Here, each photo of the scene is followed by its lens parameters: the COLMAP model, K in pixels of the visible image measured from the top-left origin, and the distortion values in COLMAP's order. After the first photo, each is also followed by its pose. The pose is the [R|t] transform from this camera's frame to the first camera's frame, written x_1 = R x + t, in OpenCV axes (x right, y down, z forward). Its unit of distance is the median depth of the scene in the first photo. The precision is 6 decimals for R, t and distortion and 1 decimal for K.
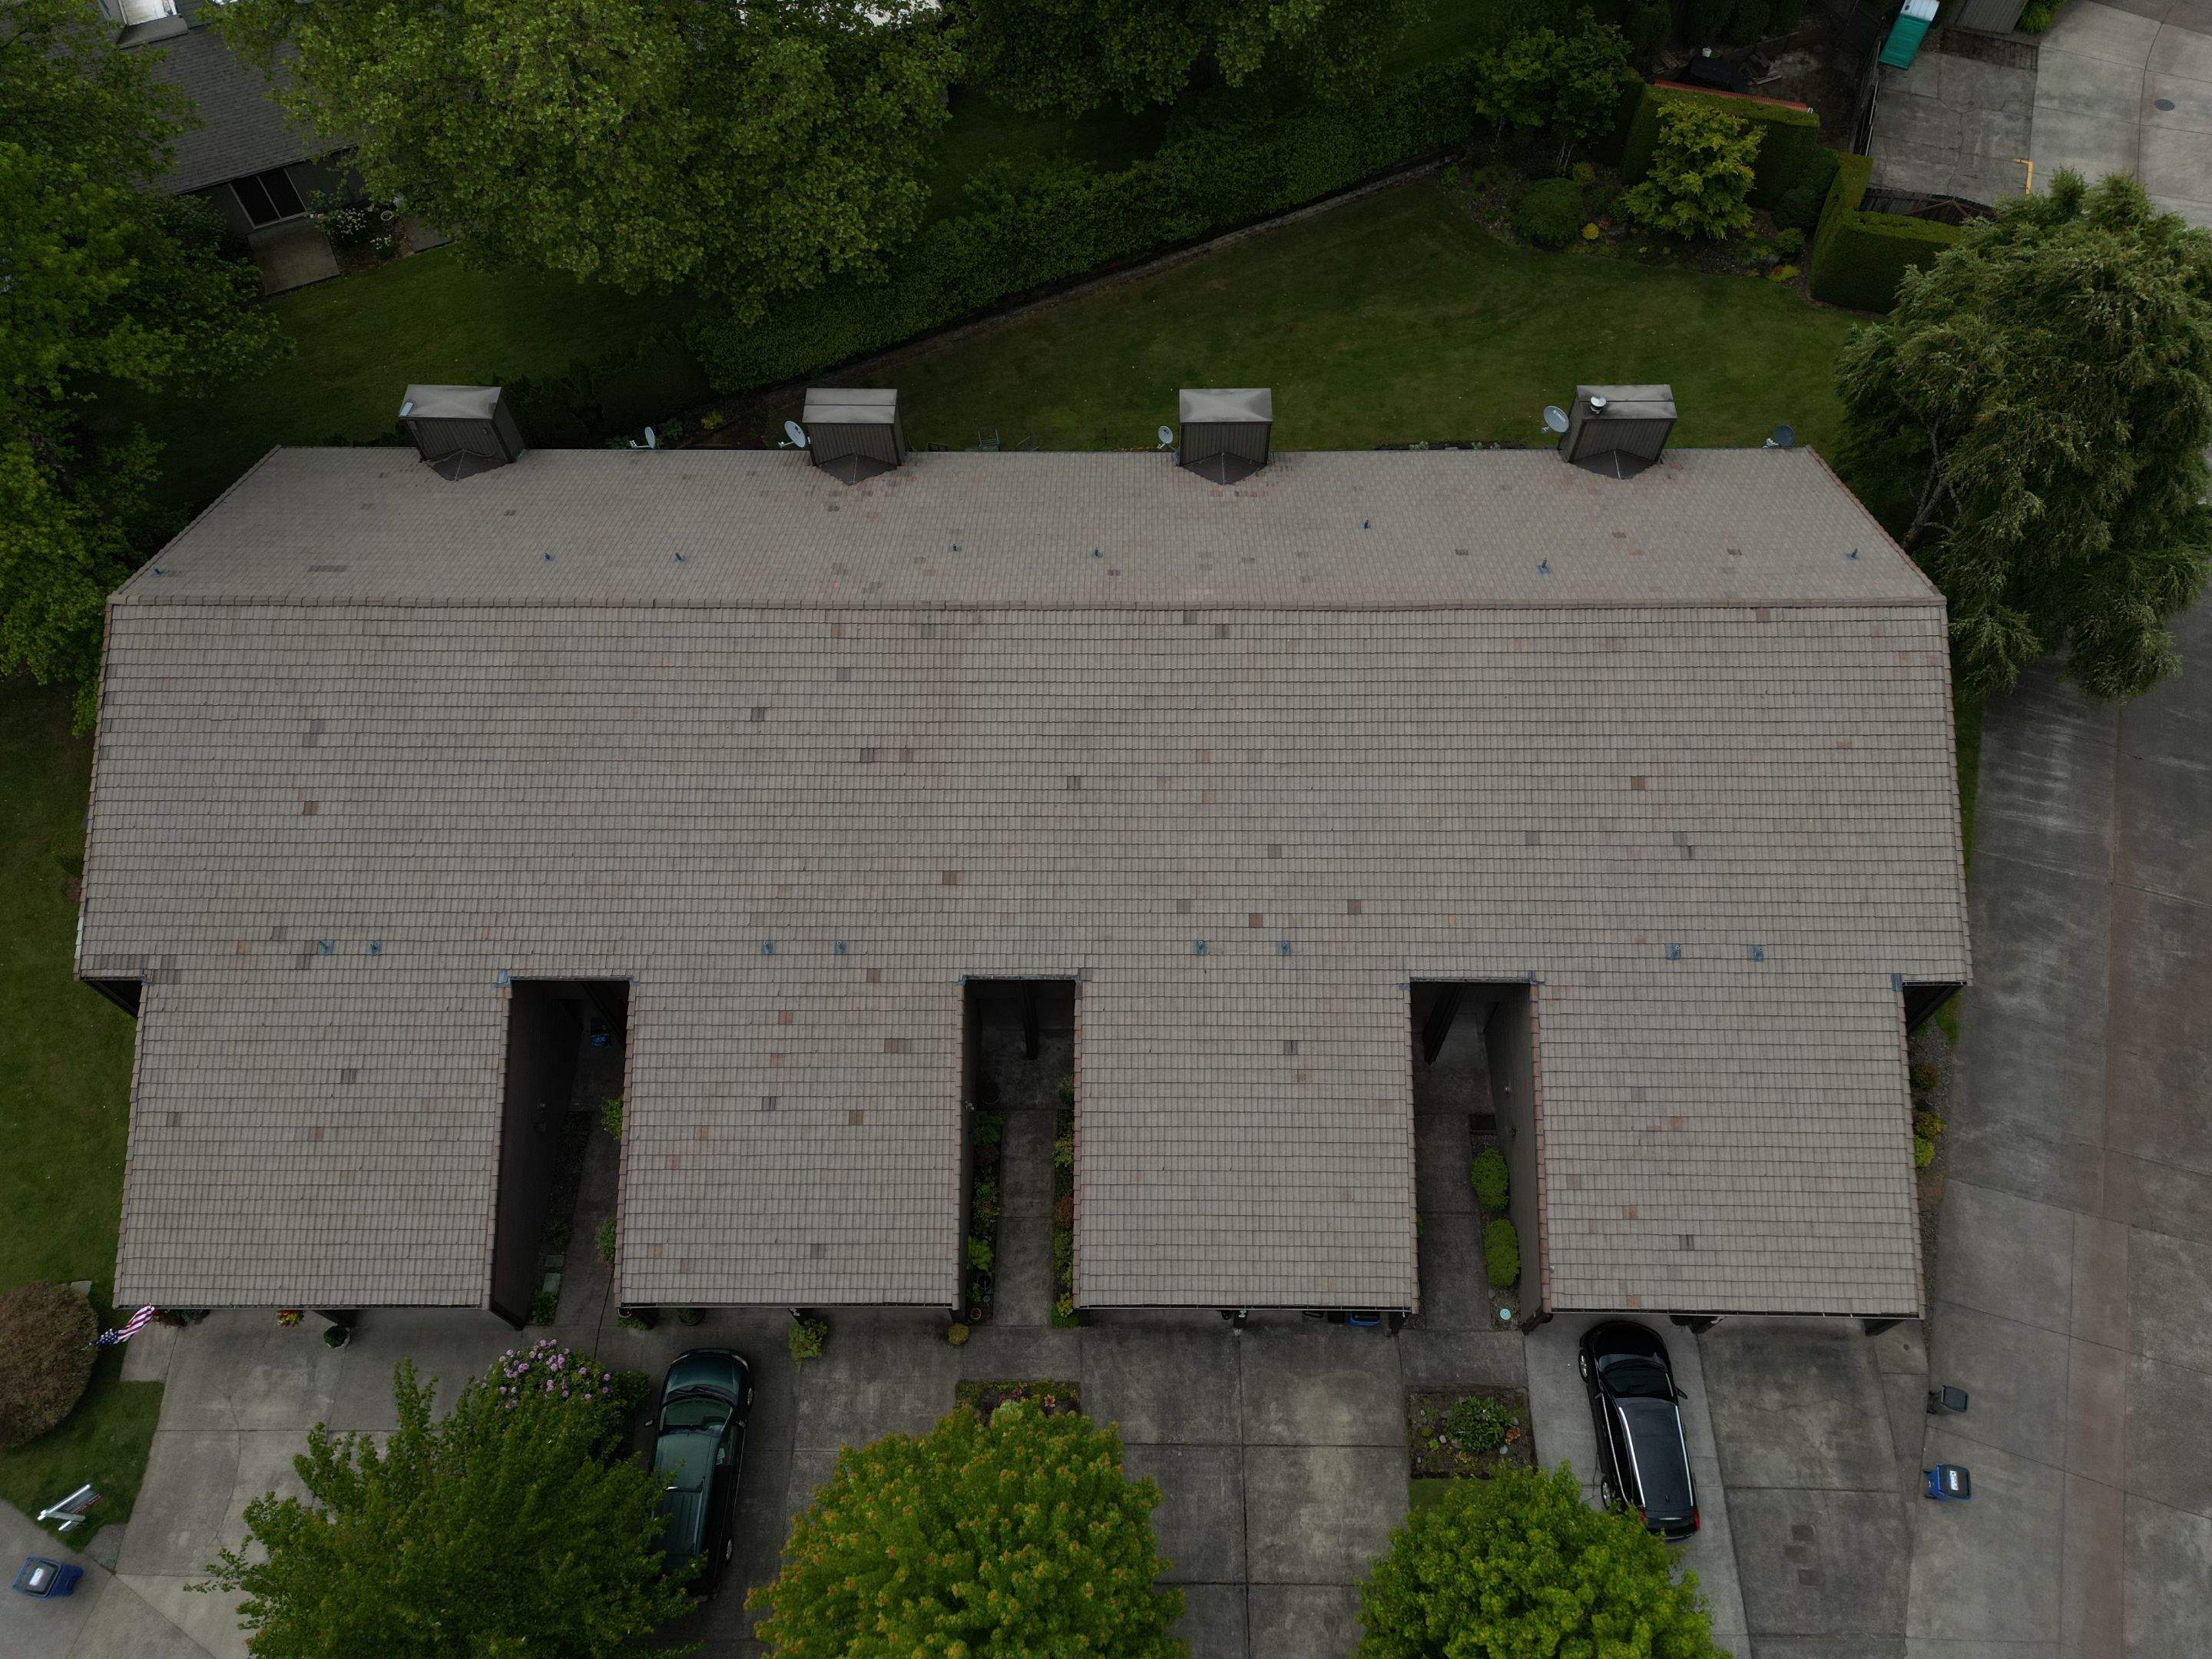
lens RADIAL K [[1524.2, 0, 1108.8], [0, 1524.2, 829.1], [0, 0, 1]] dist [0.020604, -0.008351]
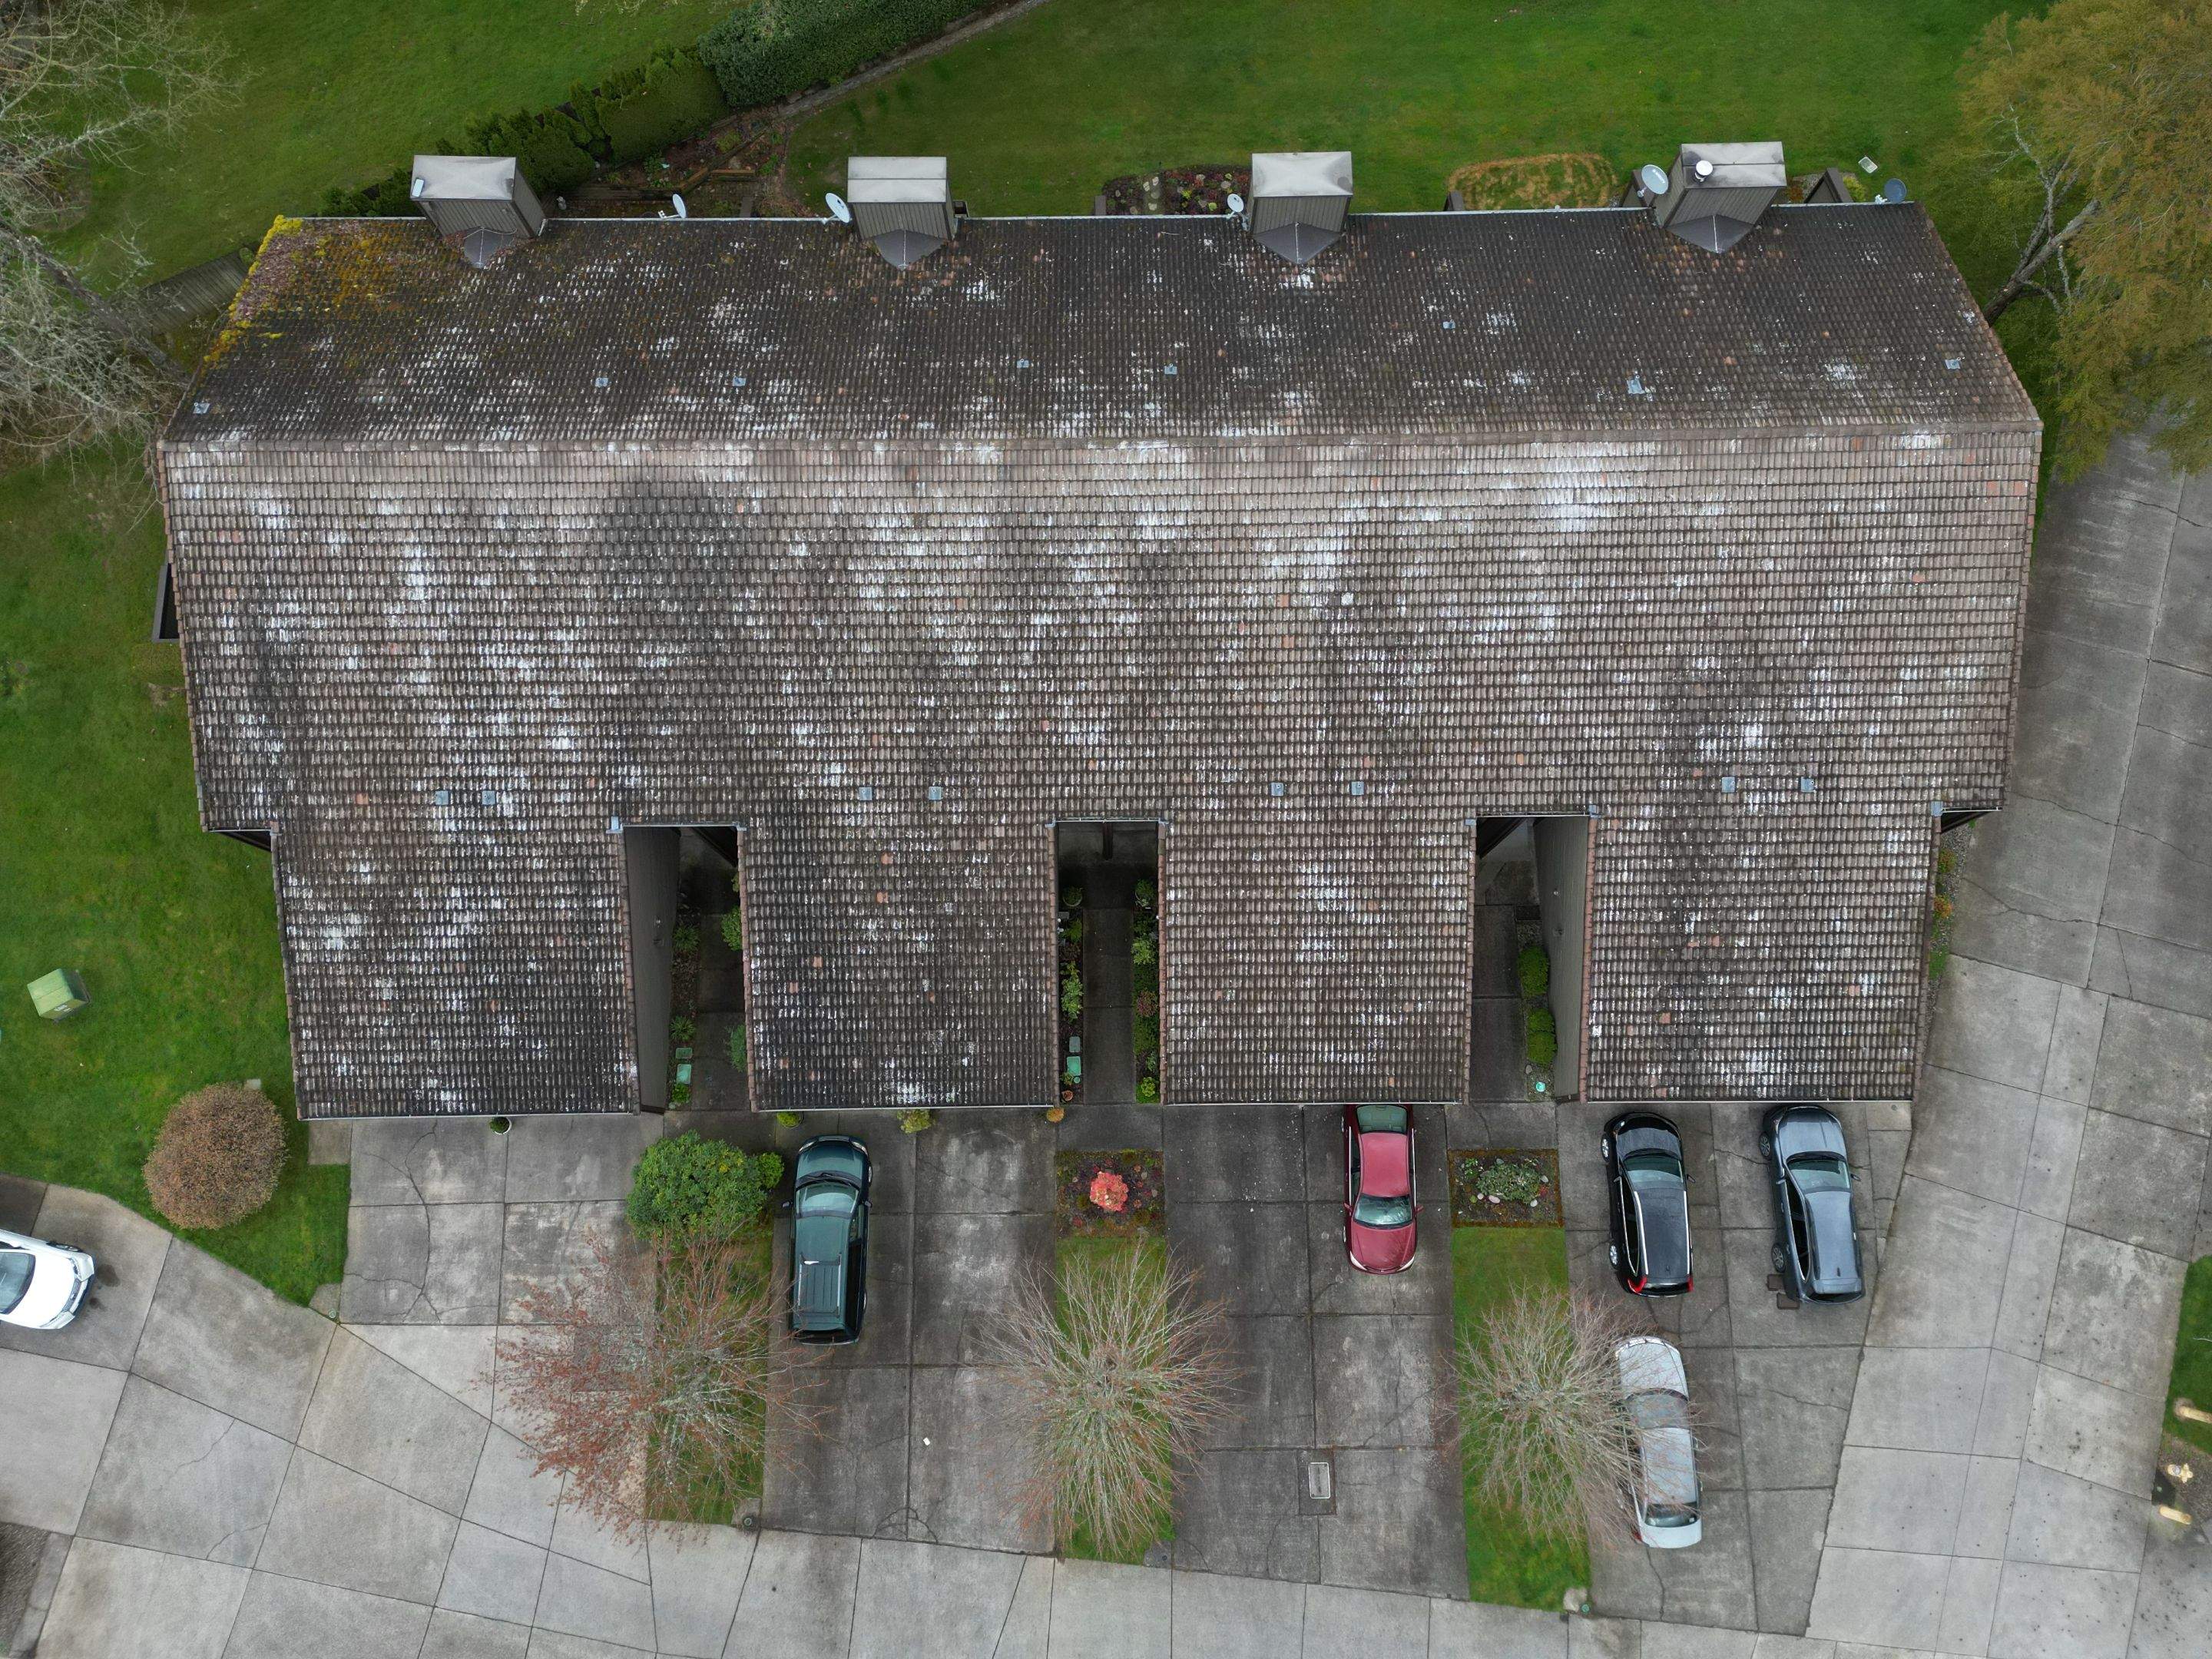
lens RADIAL K [[1524.2, 0, 1107.2], [0, 1524.2, 824.9], [0, 0, 1]] dist [0.020604, -0.008351]
pose [[0.999836, -0.016540, 0.007366, -0.055465], [0.013566, 0.953769, 0.300234, -0.181824], [-0.011991, -0.300085, 0.953837, -0.004099]]
